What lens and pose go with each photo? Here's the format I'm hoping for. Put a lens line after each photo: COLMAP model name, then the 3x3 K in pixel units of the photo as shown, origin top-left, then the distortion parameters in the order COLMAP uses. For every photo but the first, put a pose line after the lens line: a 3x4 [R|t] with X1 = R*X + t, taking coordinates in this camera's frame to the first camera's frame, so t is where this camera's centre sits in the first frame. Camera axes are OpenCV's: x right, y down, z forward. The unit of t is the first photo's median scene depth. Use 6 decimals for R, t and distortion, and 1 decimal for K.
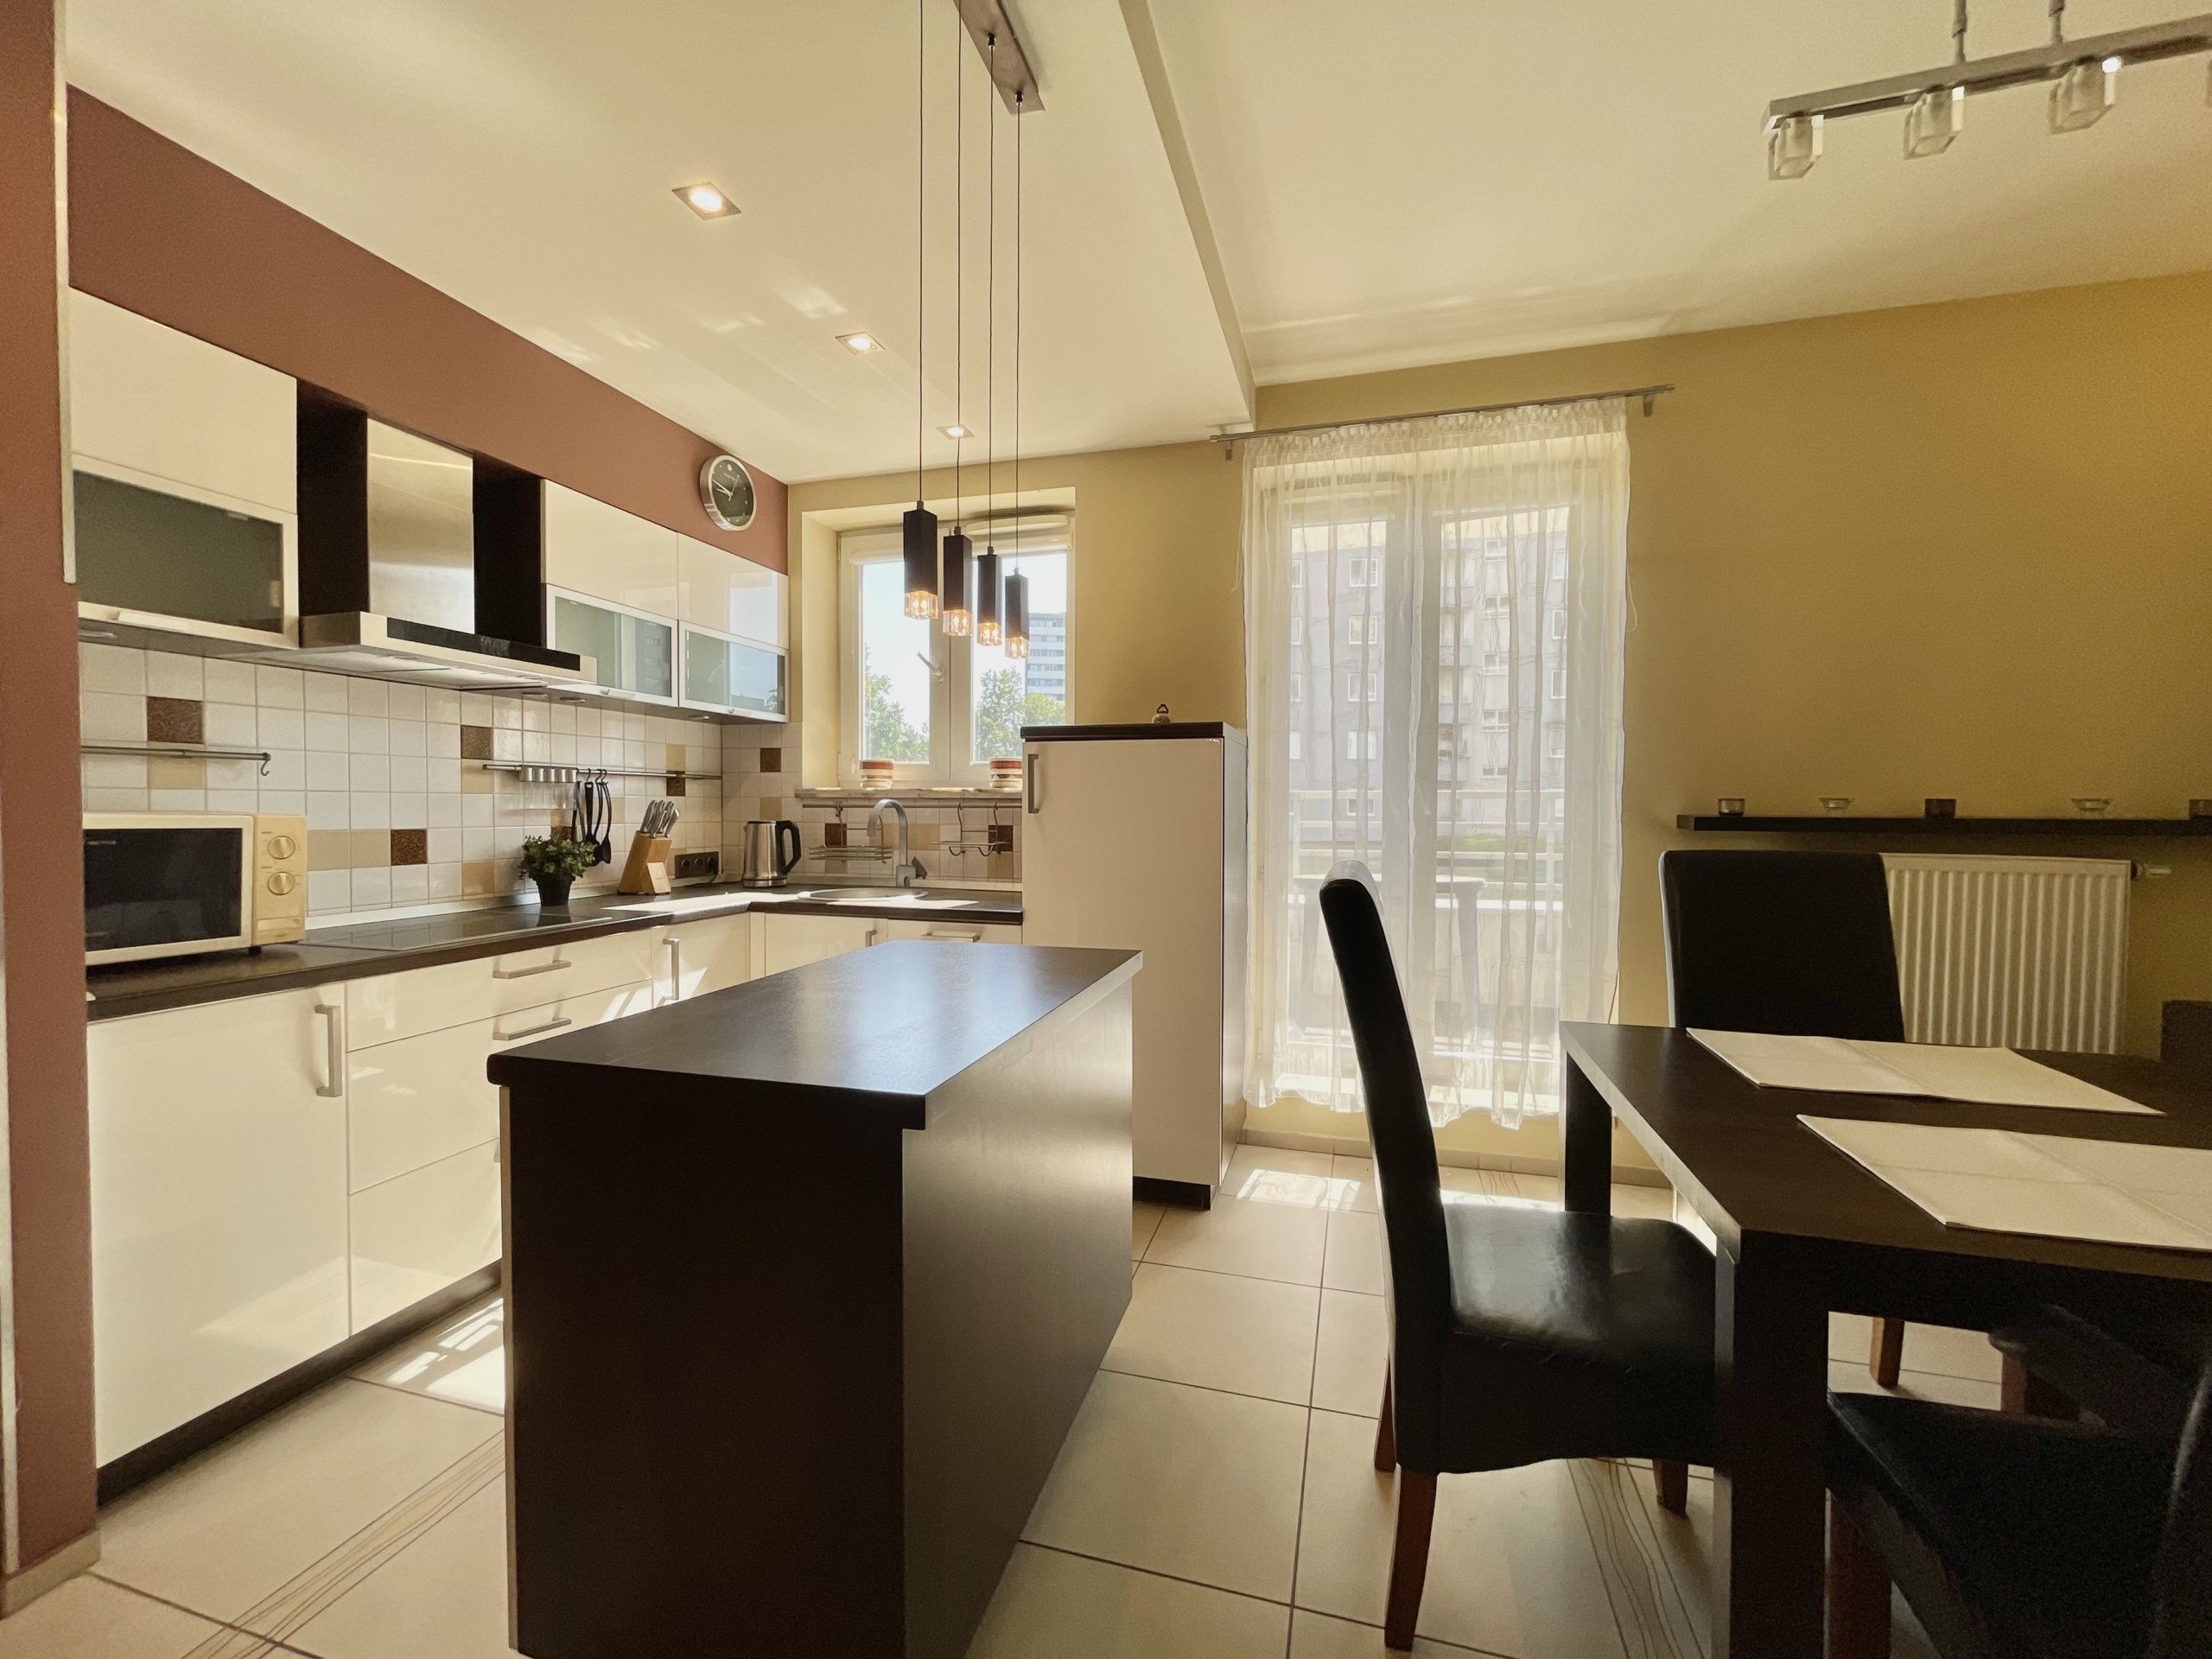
lens RADIAL K [[894.4, 0, 1112.9], [0, 894.4, 829.6], [0, 0, 1]] dist [-0.005766, -0.000420]
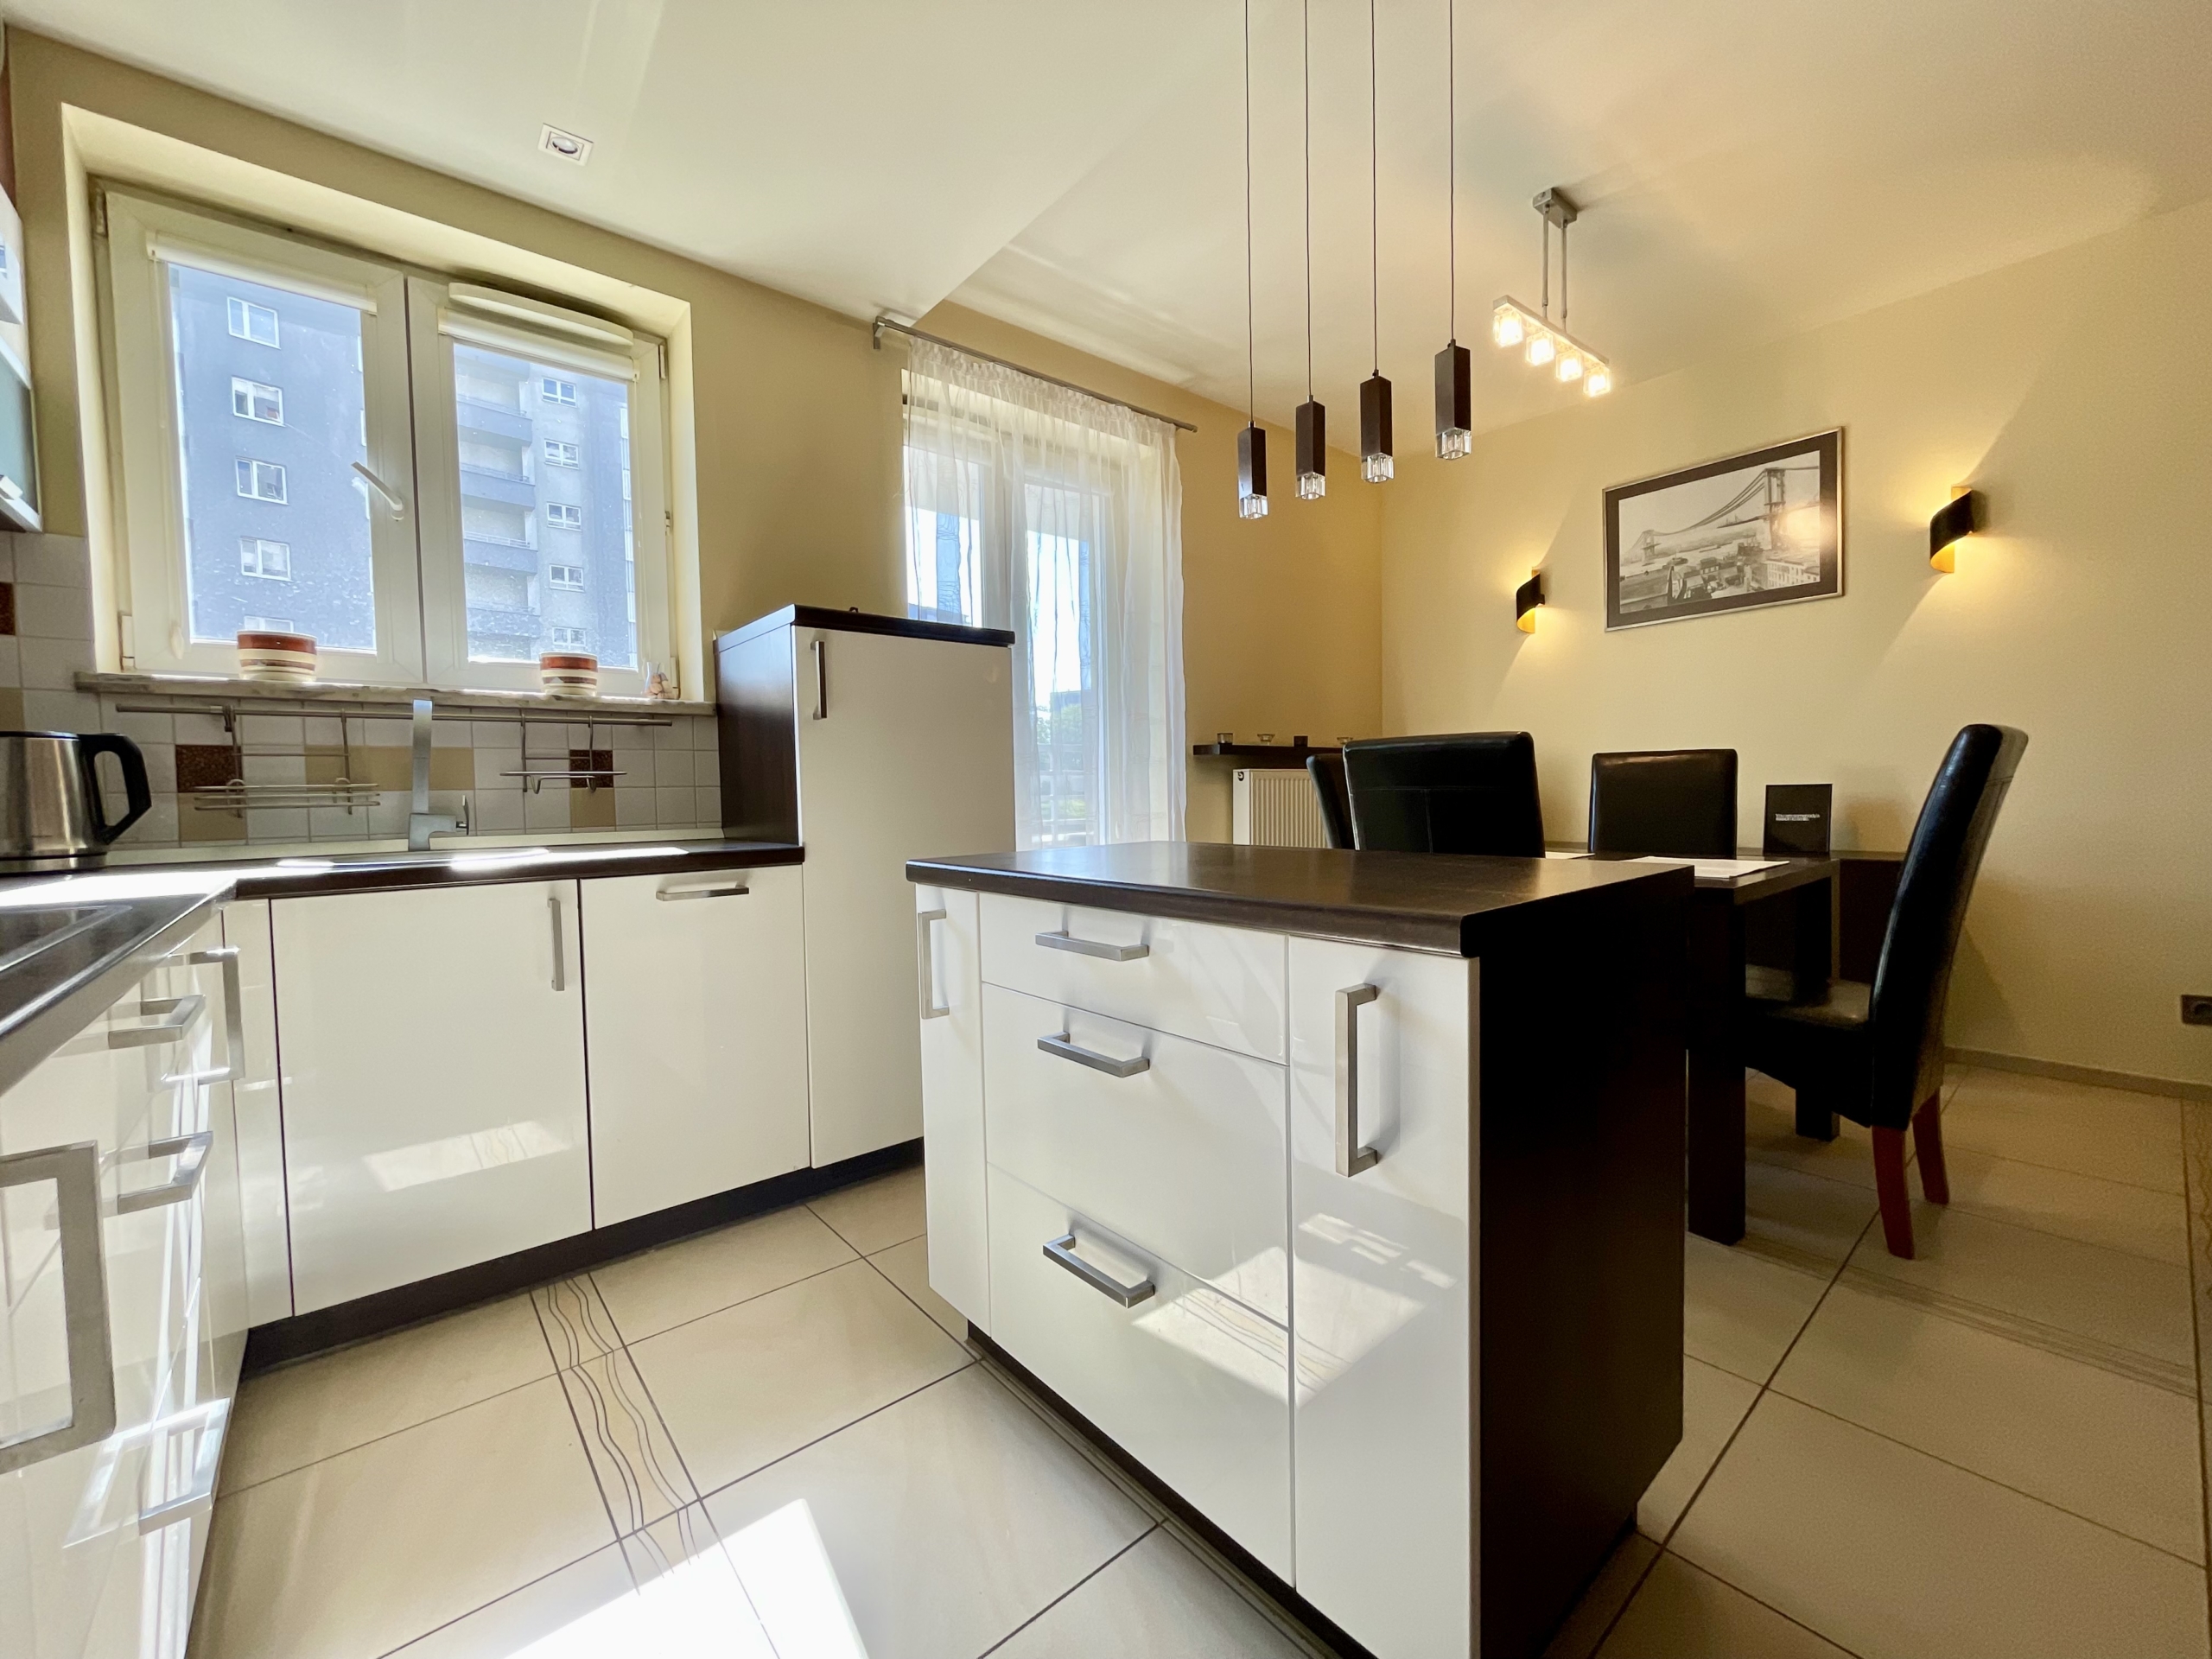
lens RADIAL K [[894.4, 0, 1112.9], [0, 894.4, 829.6], [0, 0, 1]] dist [-0.005766, -0.000420]
pose [[0.557823, -0.052453, 0.828300, -0.473535], [0.039151, 0.998553, 0.036868, 0.047154], [-0.829036, 0.011863, 0.559070, 0.272427]]
